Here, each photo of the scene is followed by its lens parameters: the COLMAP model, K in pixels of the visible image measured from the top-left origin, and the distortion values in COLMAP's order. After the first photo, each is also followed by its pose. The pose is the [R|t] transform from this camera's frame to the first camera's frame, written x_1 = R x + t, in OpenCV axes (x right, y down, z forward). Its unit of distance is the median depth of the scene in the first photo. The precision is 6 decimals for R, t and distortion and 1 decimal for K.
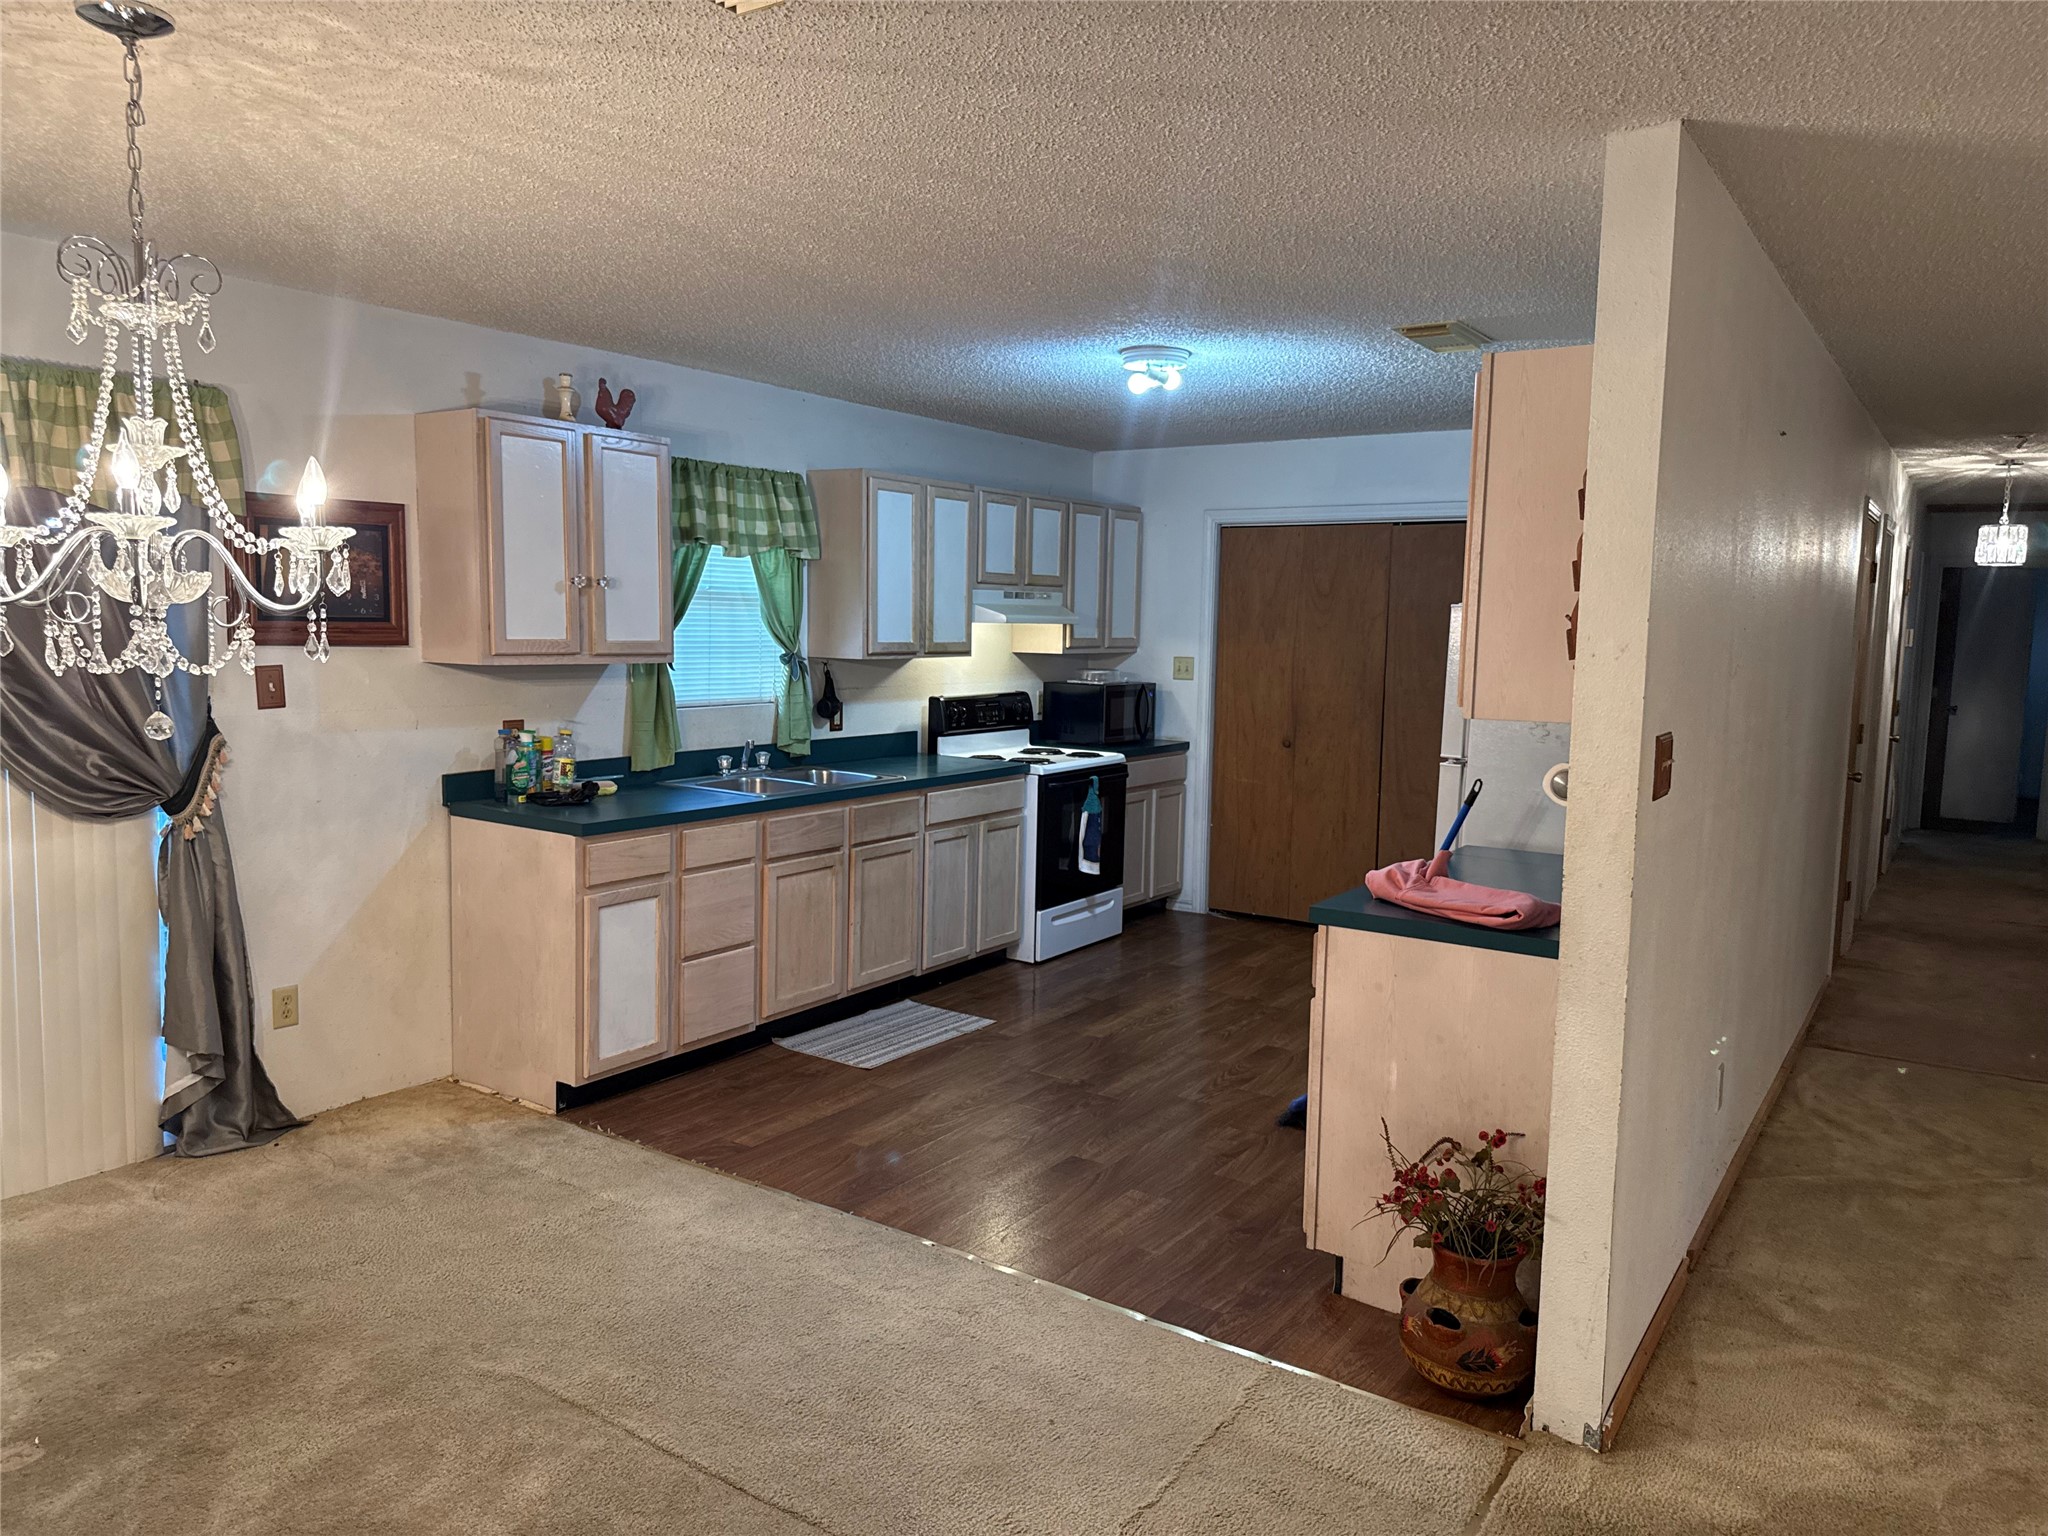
lens RADIAL K [[1447.6, 0, 1025.7], [0, 1447.6, 783.1], [0, 0, 1]] dist [0.059457, -0.062195]
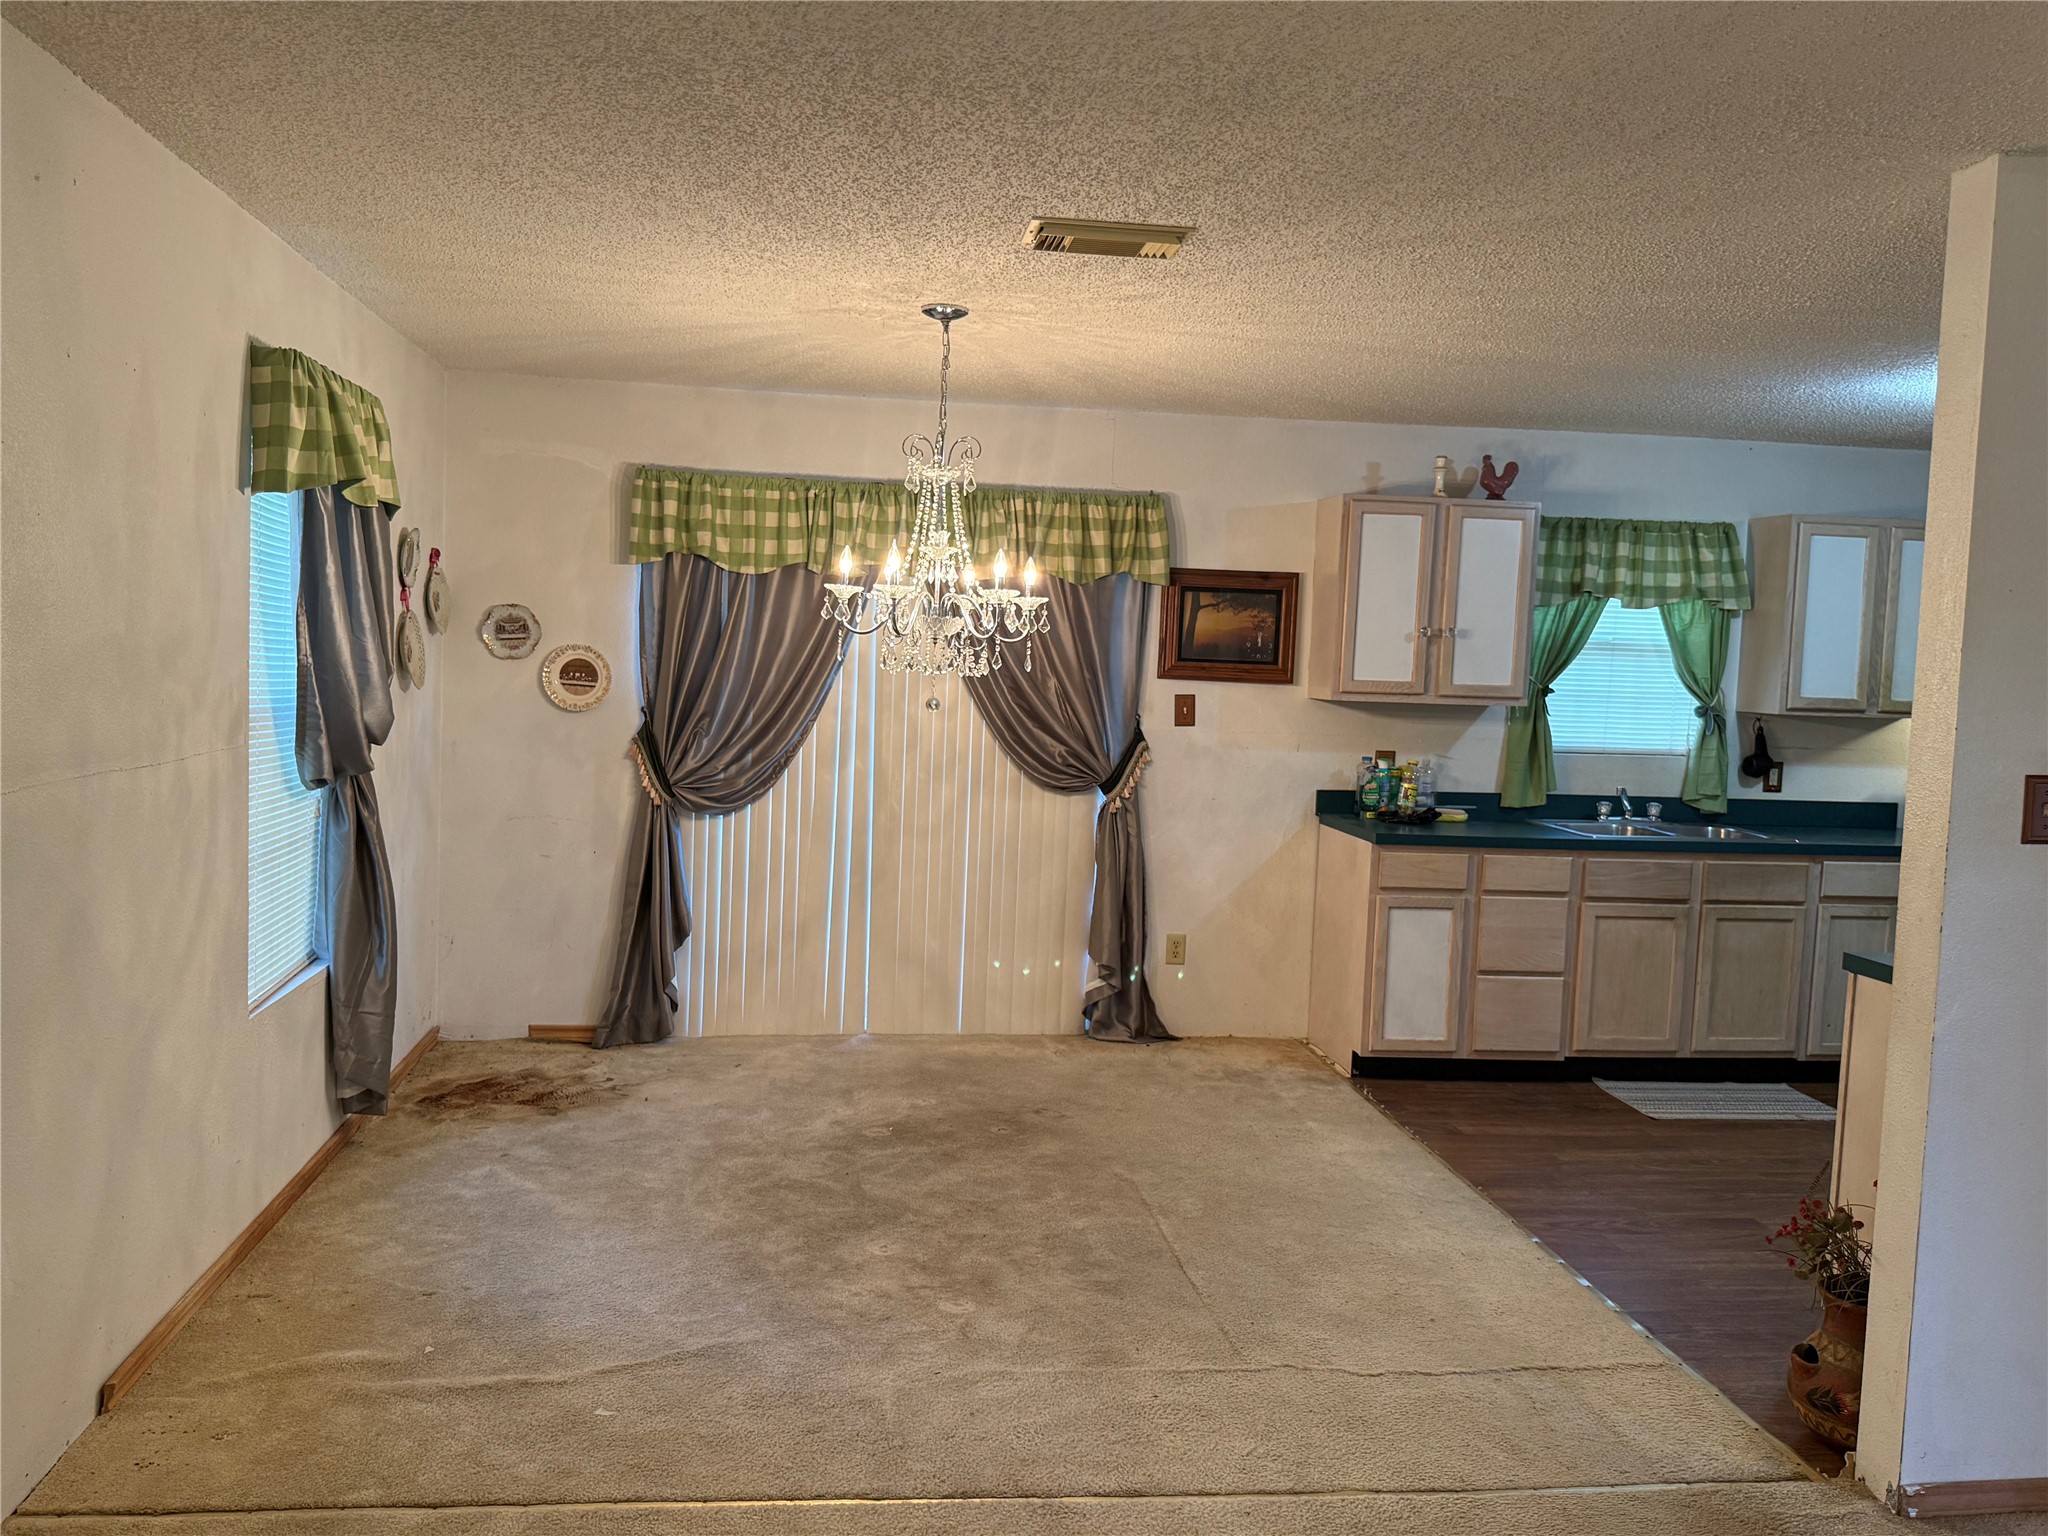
lens RADIAL K [[1688.2, 0, 1012.8], [0, 1688.2, 774.0], [0, 0, 1]] dist [0.218052, -0.380336]
pose [[0.665192, 0.061389, -0.744144, 0.464758], [-0.110676, 0.993712, -0.016956, 0.031576], [0.738424, 0.093638, 0.667804, -0.136924]]
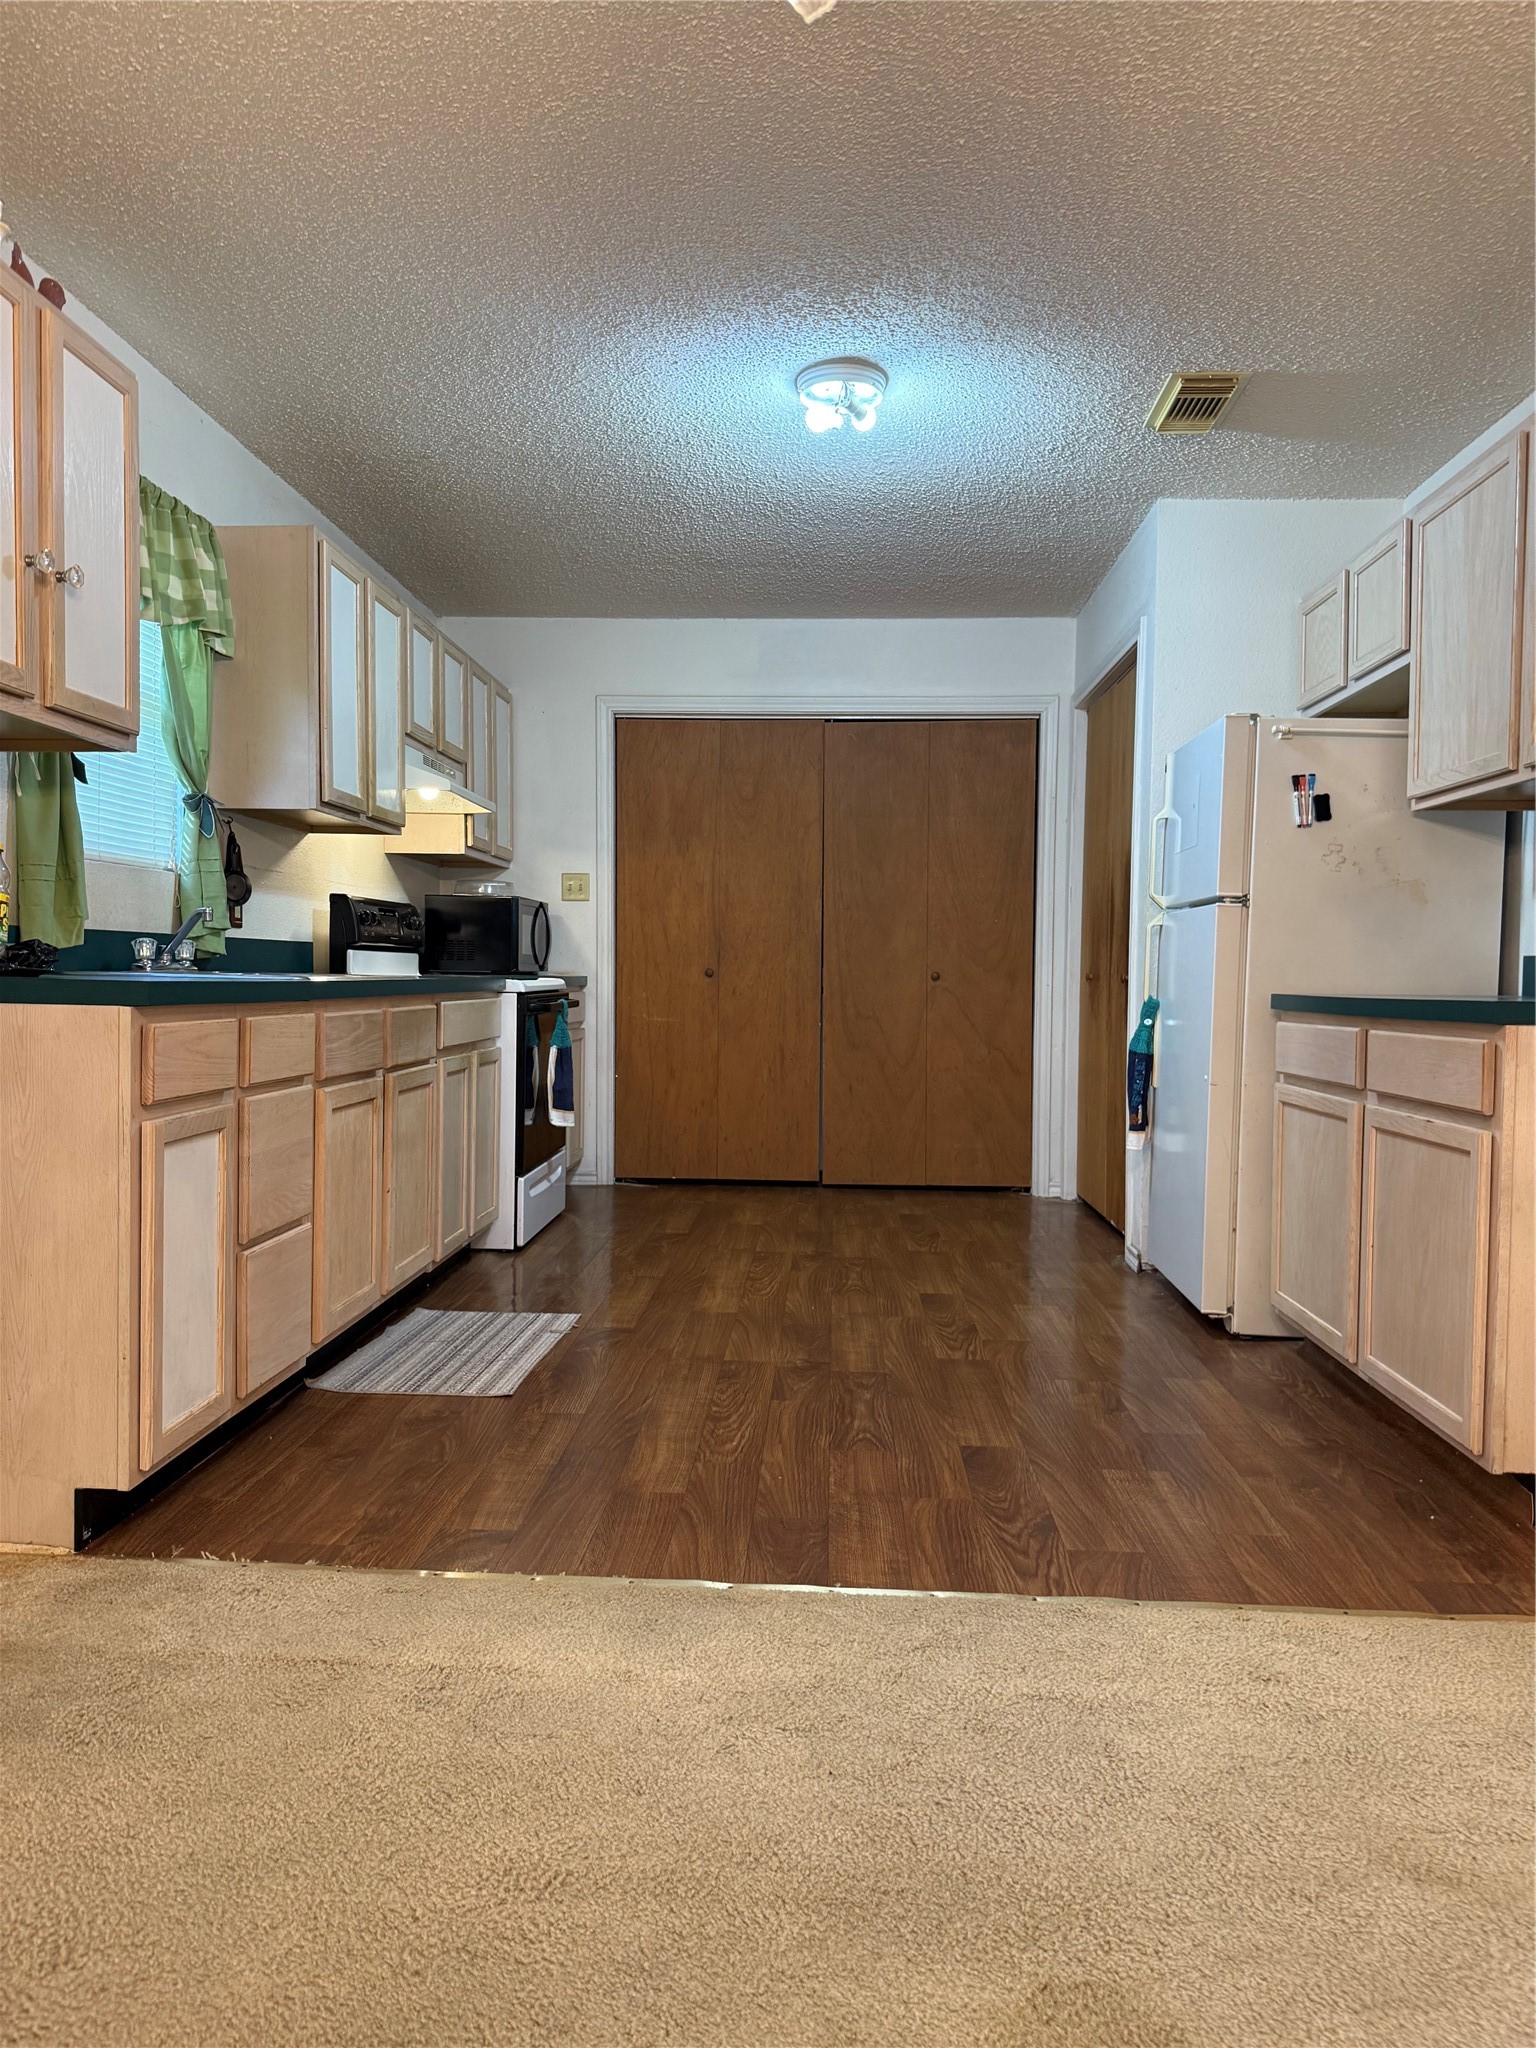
lens RADIAL K [[1447.6, 0, 768.0], [0, 1447.6, 1024.0], [0, 0, 1]] dist [0.059457, -0.062195]
pose [[0.851276, -0.025252, 0.524111, -0.341610], [0.064550, 0.996294, -0.056843, 0.076791], [-0.520733, 0.082221, 0.849751, 0.377686]]
